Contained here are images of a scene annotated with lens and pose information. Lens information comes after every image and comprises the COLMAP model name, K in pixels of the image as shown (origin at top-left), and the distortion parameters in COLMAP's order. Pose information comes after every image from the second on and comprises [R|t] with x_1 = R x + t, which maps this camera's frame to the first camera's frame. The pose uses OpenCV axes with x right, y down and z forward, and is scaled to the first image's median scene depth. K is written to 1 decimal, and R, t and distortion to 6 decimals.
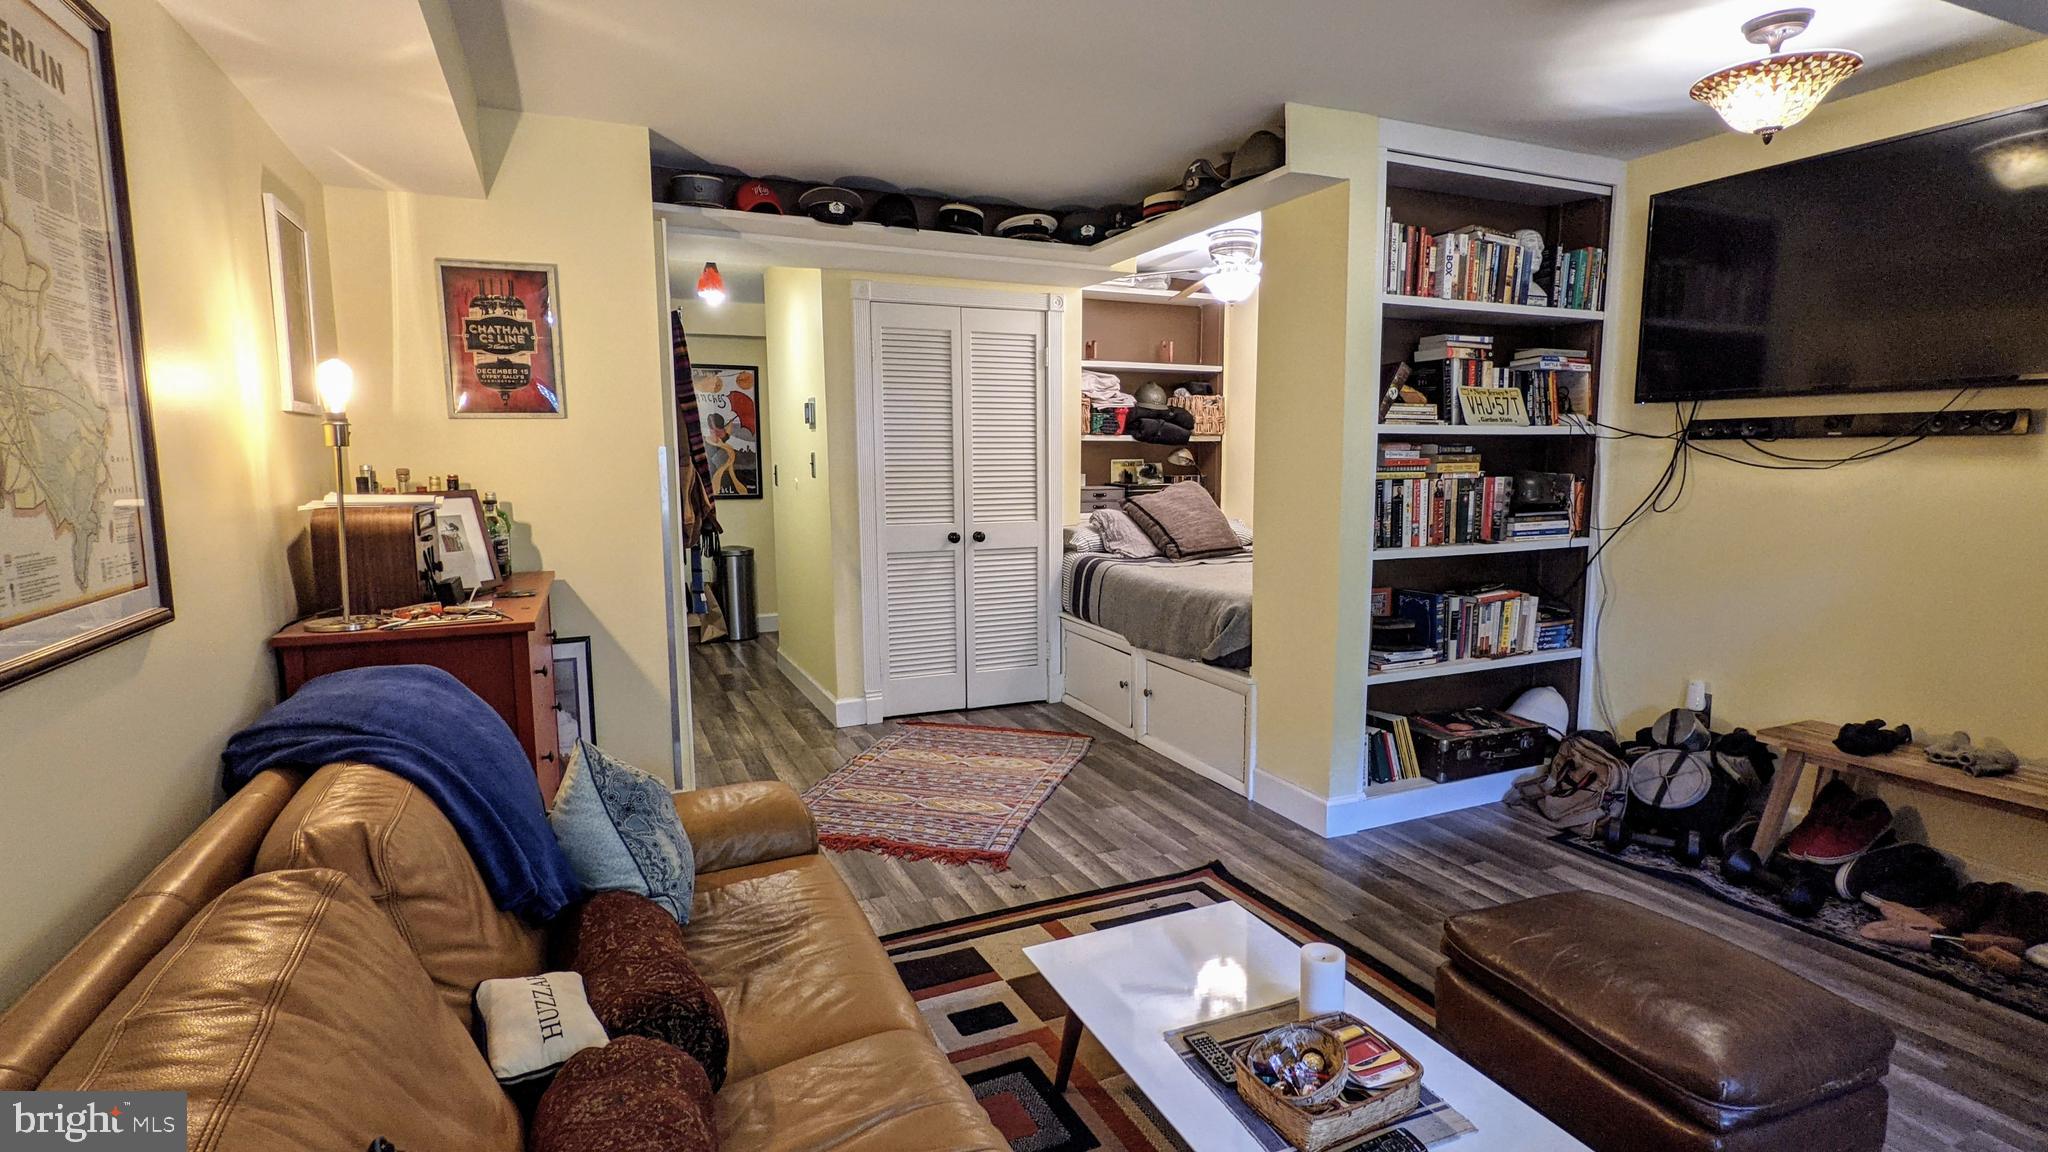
lens RADIAL K [[993.6, 0, 1027.8], [0, 993.6, 575.5], [0, 0, 1]] dist [0.010637, -0.001282]
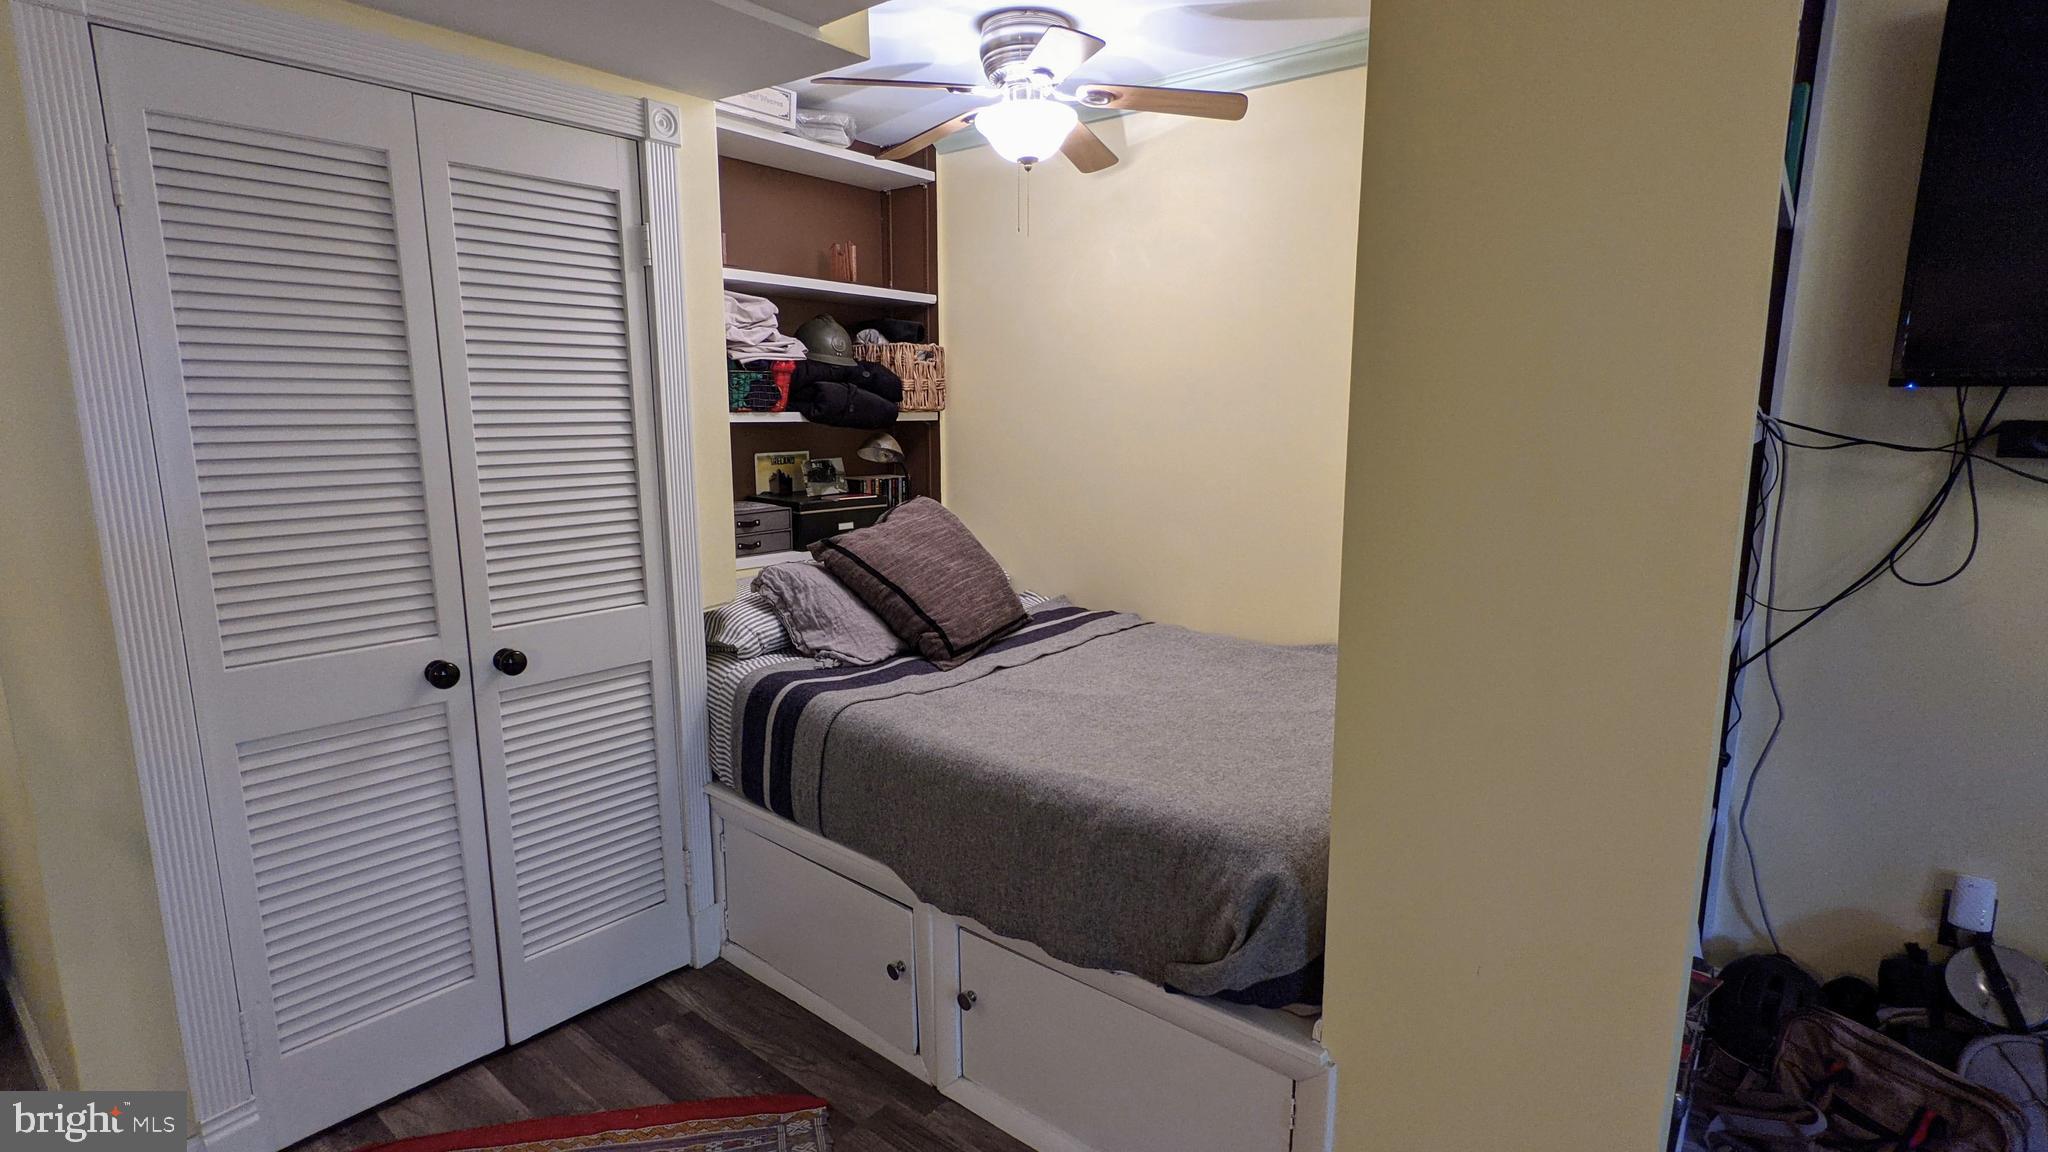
lens RADIAL K [[993.6, 0, 1038.0], [0, 993.6, 573.1], [0, 0, 1]] dist [0.010637, -0.001282]
pose [[0.889757, -0.070616, 0.450939, -0.034647], [0.048793, 0.997014, 0.059855, -0.083408], [-0.453819, -0.031254, 0.890546, 0.474789]]
